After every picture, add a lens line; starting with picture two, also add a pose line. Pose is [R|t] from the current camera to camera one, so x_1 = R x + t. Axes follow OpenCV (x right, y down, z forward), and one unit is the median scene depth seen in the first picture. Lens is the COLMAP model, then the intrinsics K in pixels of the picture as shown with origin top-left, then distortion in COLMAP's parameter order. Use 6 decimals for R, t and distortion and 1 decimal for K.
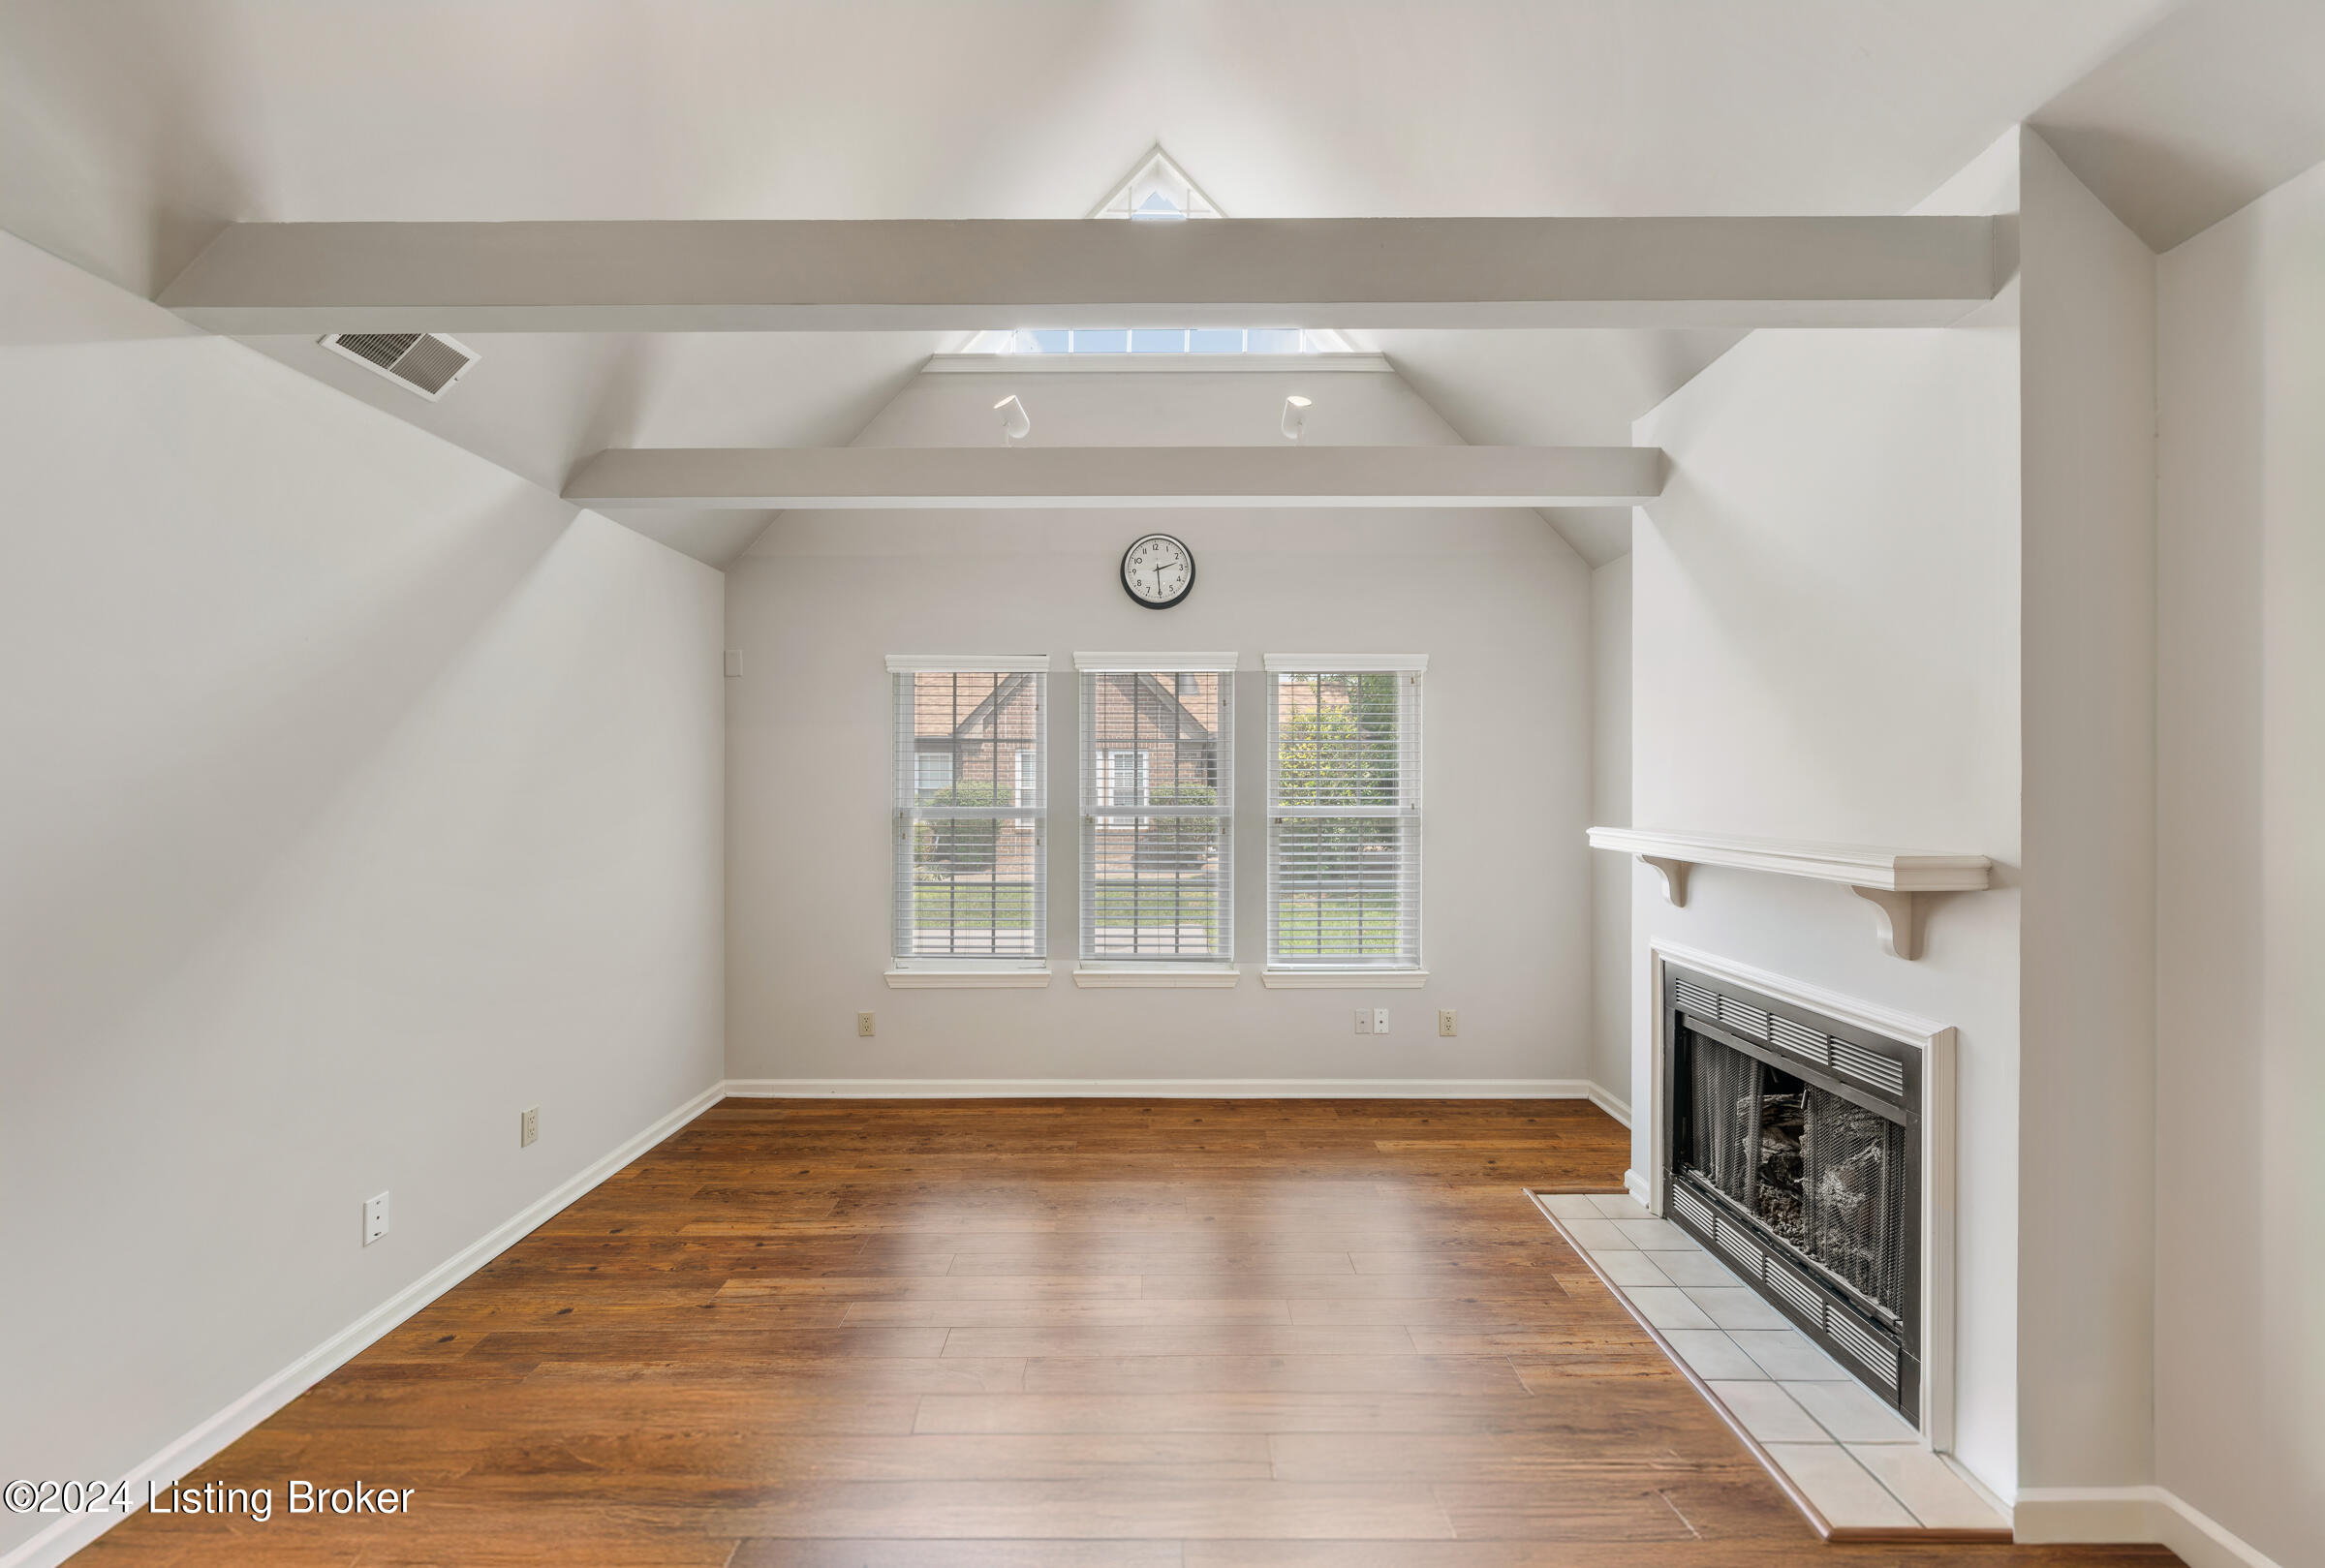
lens RADIAL K [[885.2, 0, 1168.0], [0, 885.2, 791.5], [0, 0, 1]] dist [-0.000181, -0.000393]
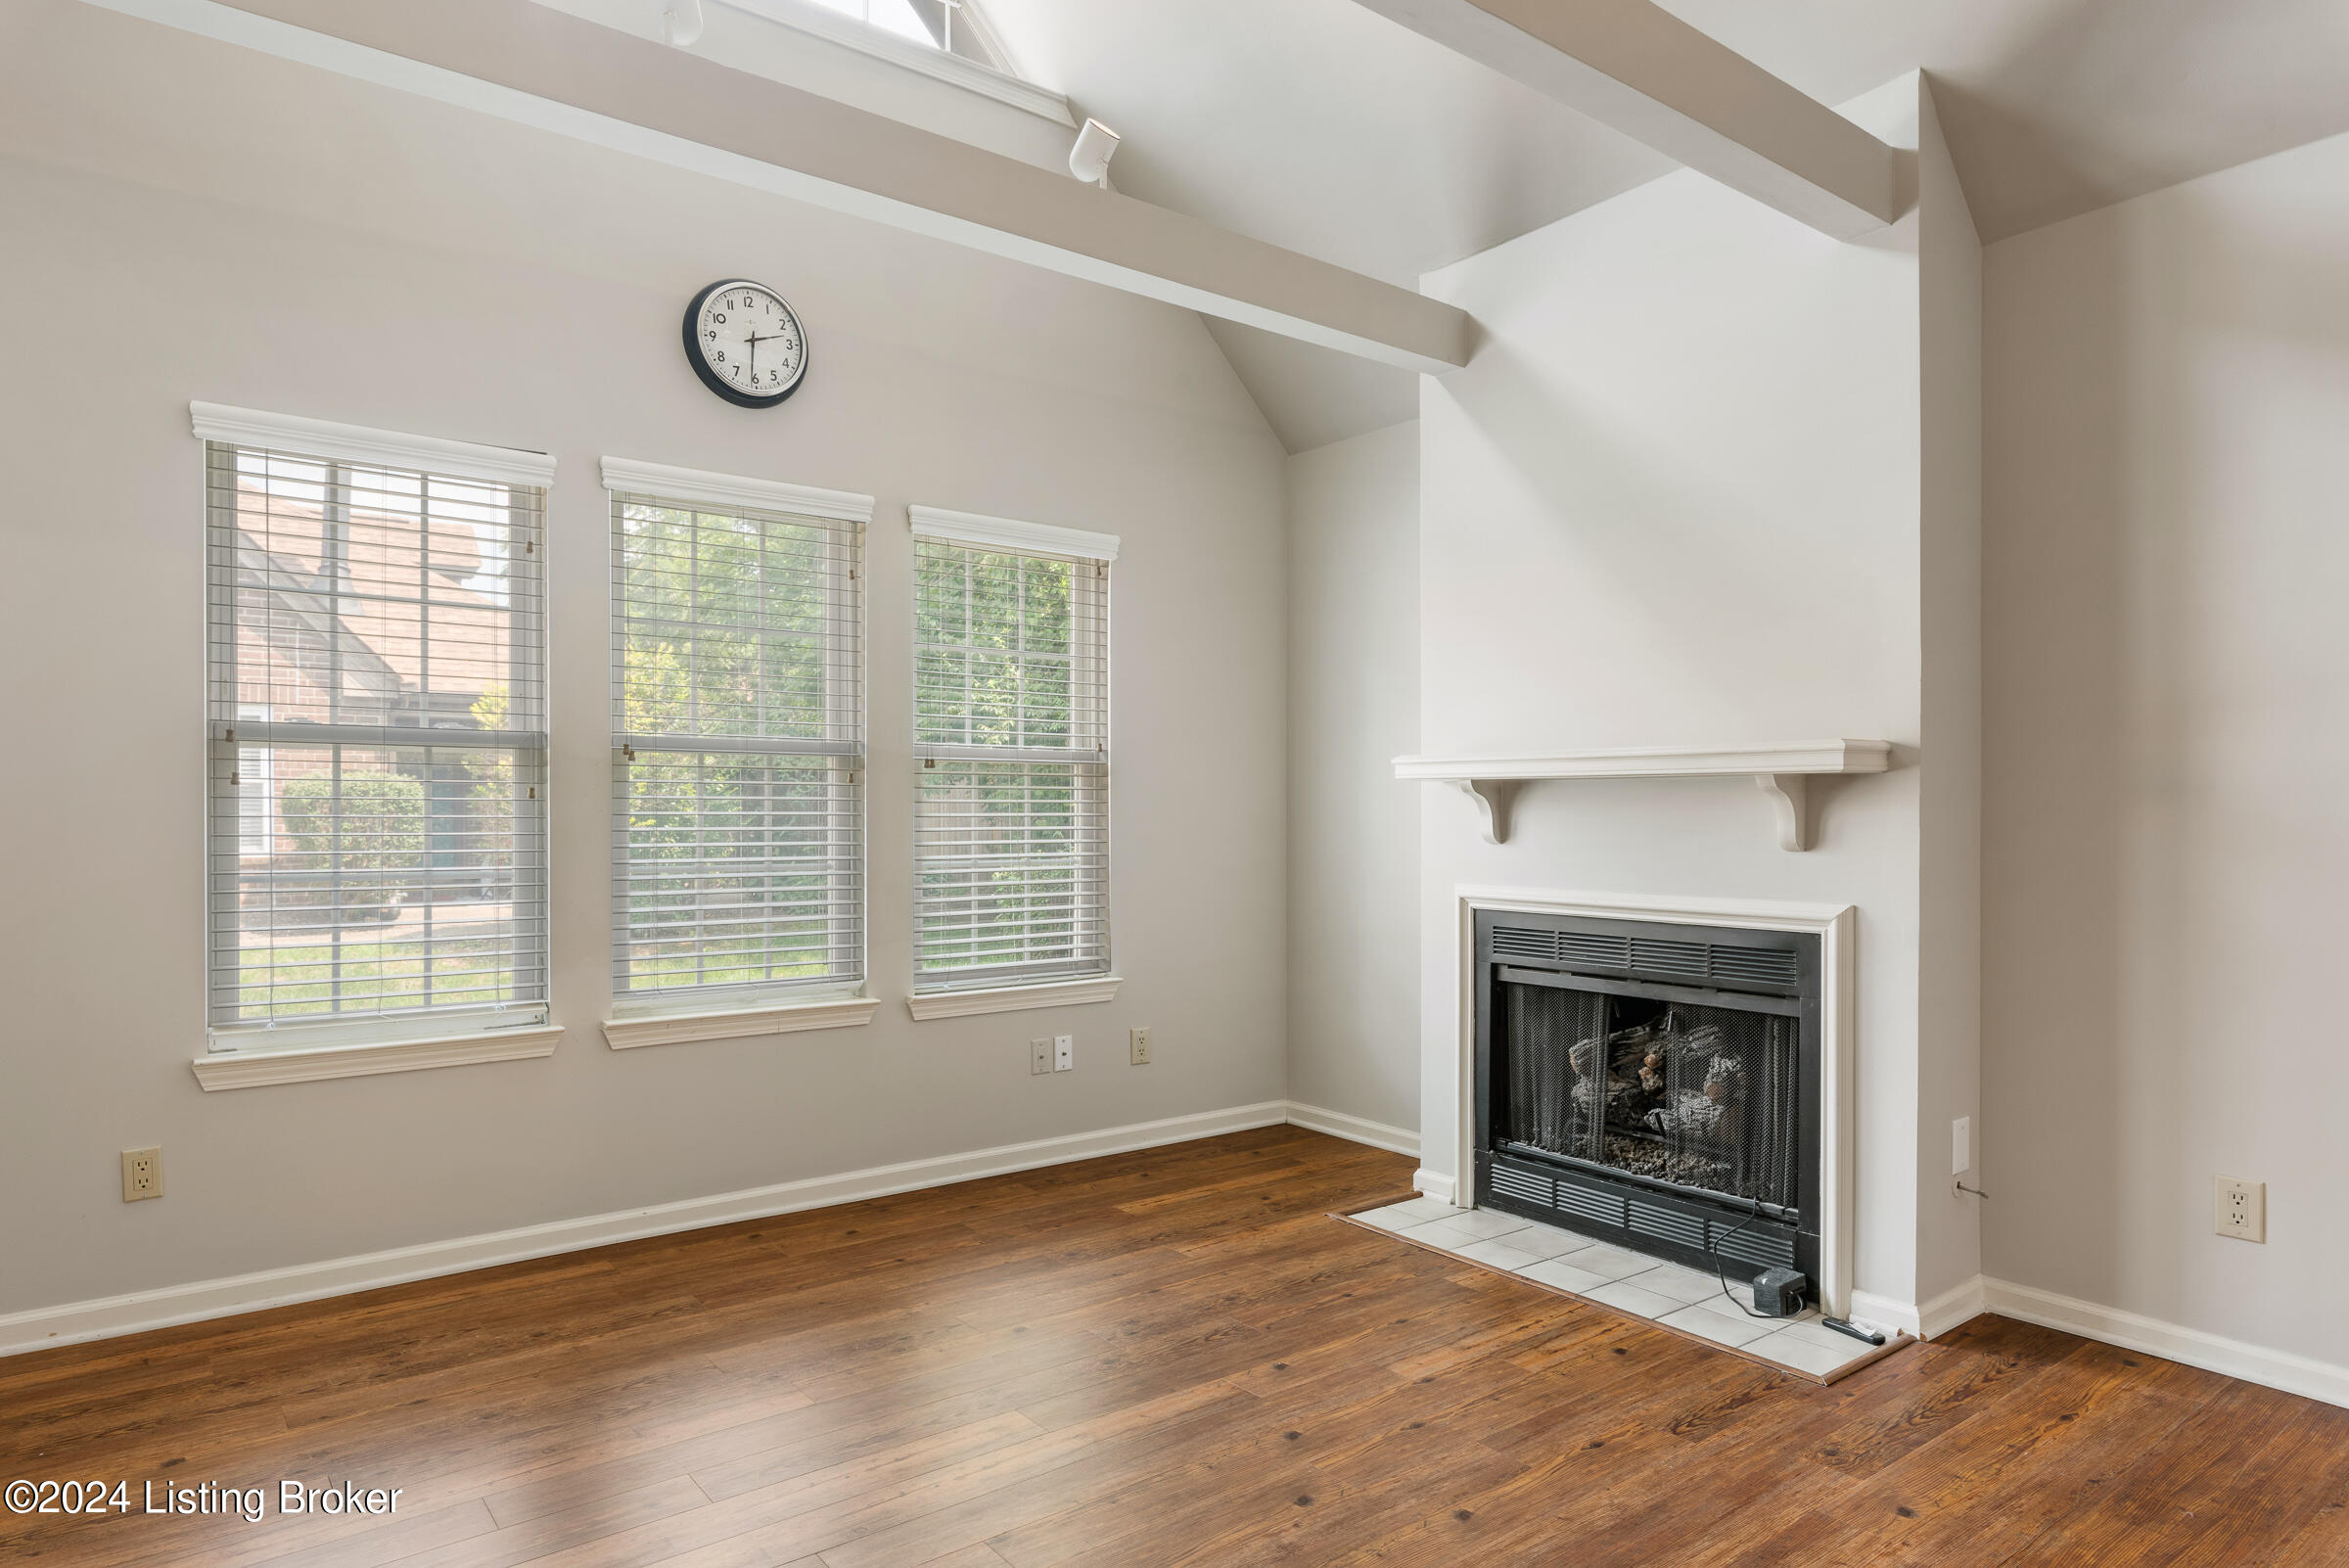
lens RADIAL K [[1362.2, 0, 1179.1], [0, 1362.2, 821.7], [0, 0, 1]] dist [0.002165, -0.001180]
pose [[0.796956, -0.003866, 0.604024, -0.411435], [0.001405, 0.999989, 0.004546, 0.087305], [-0.604035, -0.002775, 0.796953, 0.104755]]
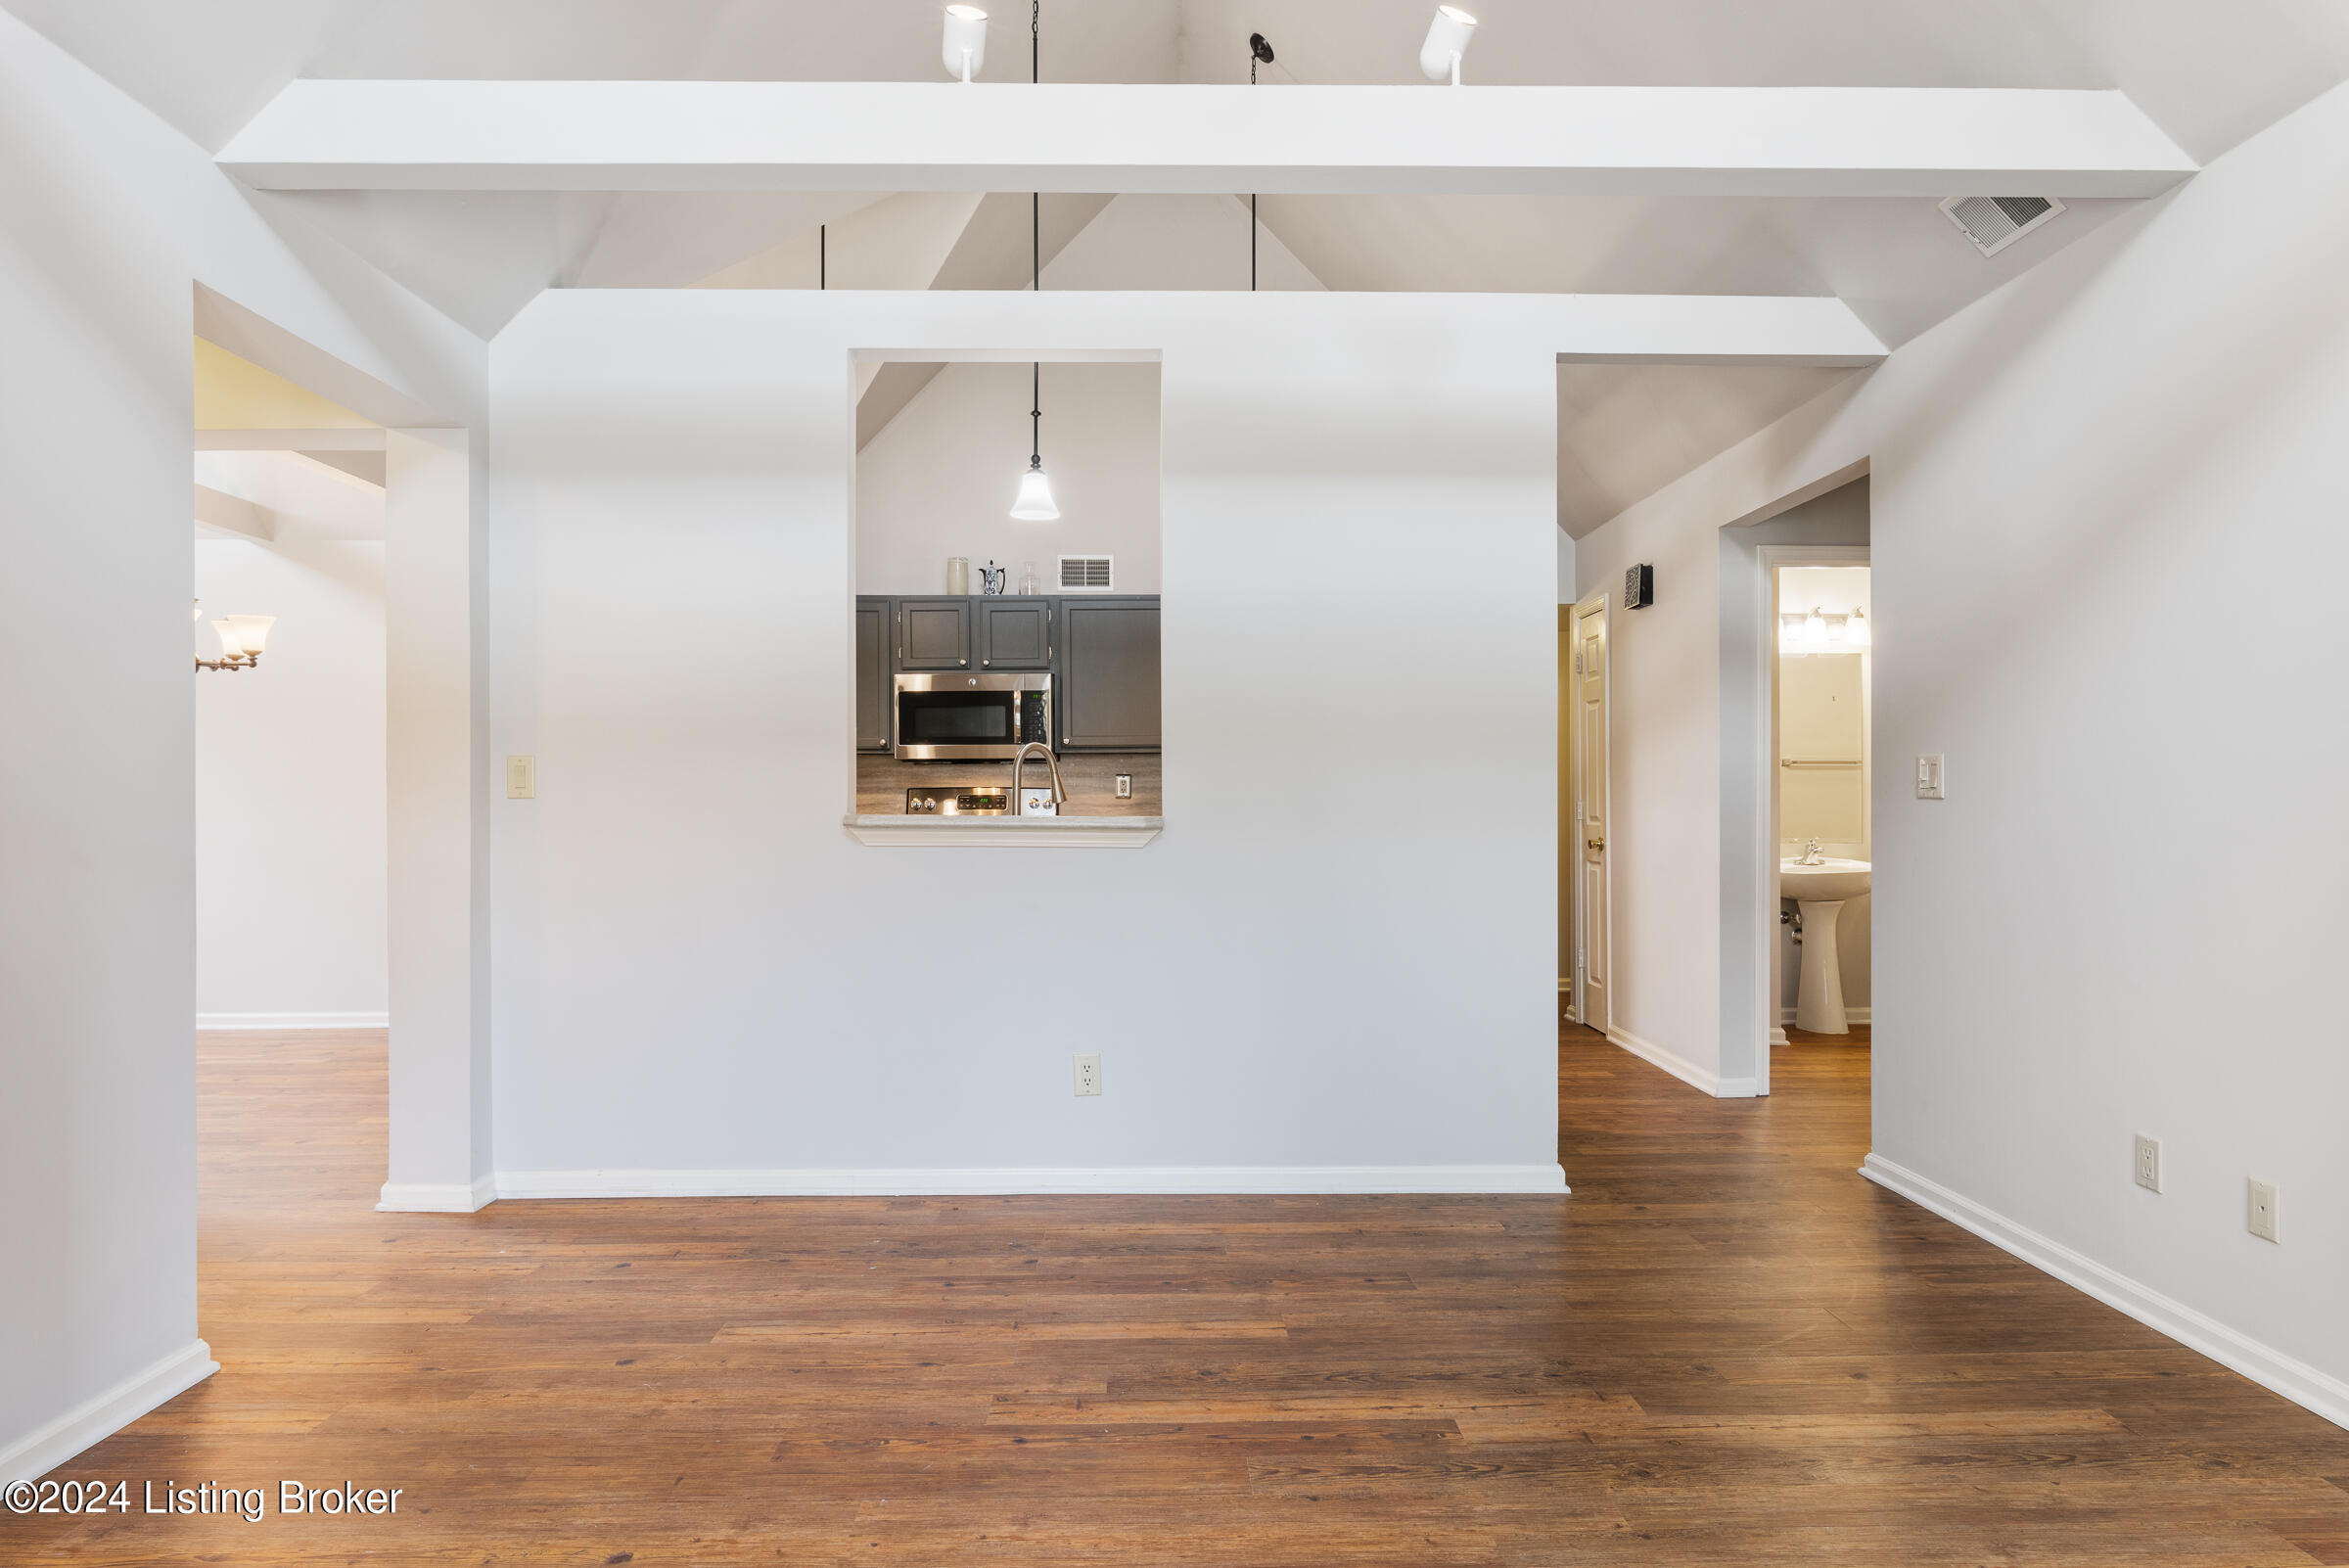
lens RADIAL K [[1319.7, 0, 1170.4], [0, 1319.7, 794.0], [0, 0, 1]] dist [-0.000164, -0.000906]
pose [[-0.999903, 0.001382, -0.013831, 0.024608], [0.001413, 0.999996, -0.002256, 0.085448], [0.013828, -0.002276, -0.999902, 1.004369]]
